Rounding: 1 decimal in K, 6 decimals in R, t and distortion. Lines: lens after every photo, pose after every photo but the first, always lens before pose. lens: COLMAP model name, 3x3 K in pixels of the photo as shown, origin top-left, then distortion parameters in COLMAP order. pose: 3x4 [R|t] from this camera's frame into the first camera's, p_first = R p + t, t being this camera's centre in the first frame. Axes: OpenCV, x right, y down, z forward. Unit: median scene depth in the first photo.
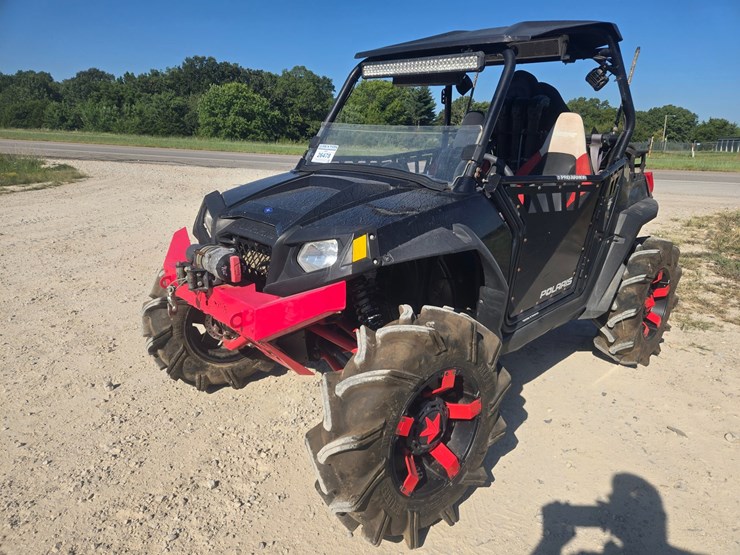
lens RADIAL K [[490.4, 0, 377.0], [0, 490.4, 286.6], [0, 0, 1]] dist [0.066911, -0.046282]
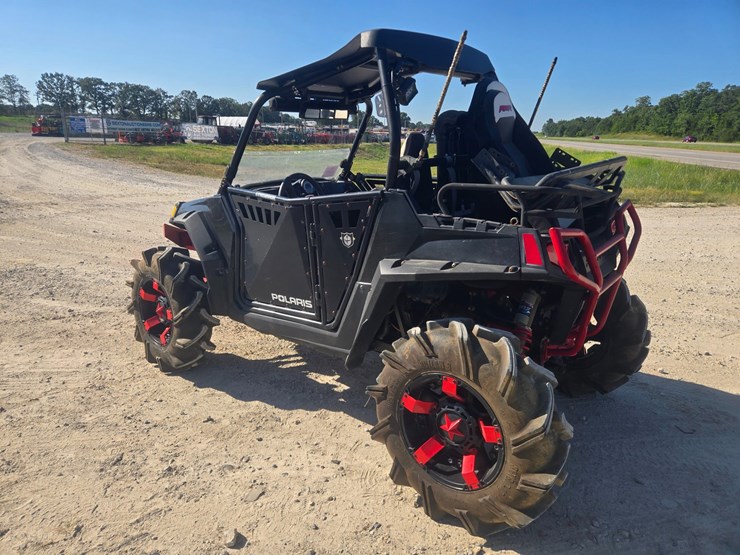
lens RADIAL K [[491.2, 0, 362.2], [0, 491.2, 278.3], [0, 0, 1]] dist [0.073133, -0.052483]
pose [[0.114924, 0.236068, -0.964917, 1.187768], [-0.288615, 0.937386, 0.194958, -0.250112], [0.950523, 0.256084, 0.175861, 0.808413]]
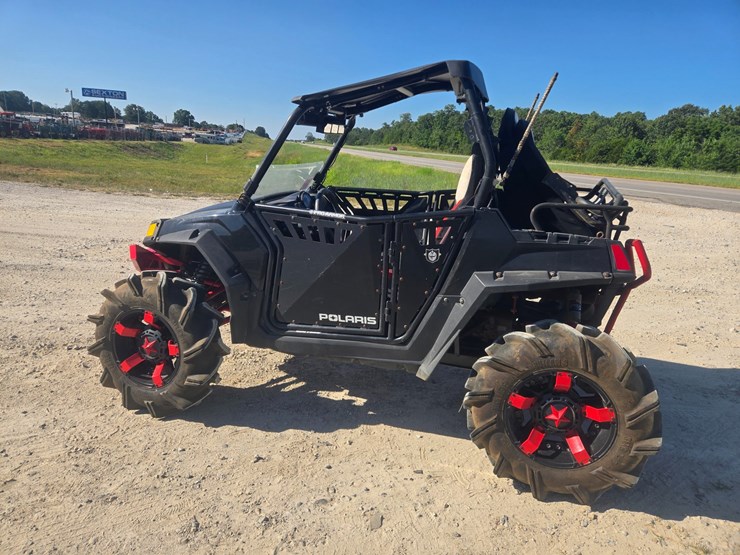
lens RADIAL K [[491.2, 0, 362.2], [0, 491.2, 278.3], [0, 0, 1]] dist [0.073133, -0.052483]
pose [[0.499754, 0.209041, -0.840564, 1.053130], [-0.276284, 0.958220, 0.074038, -0.141752], [0.820922, 0.195233, 0.536629, 0.386530]]
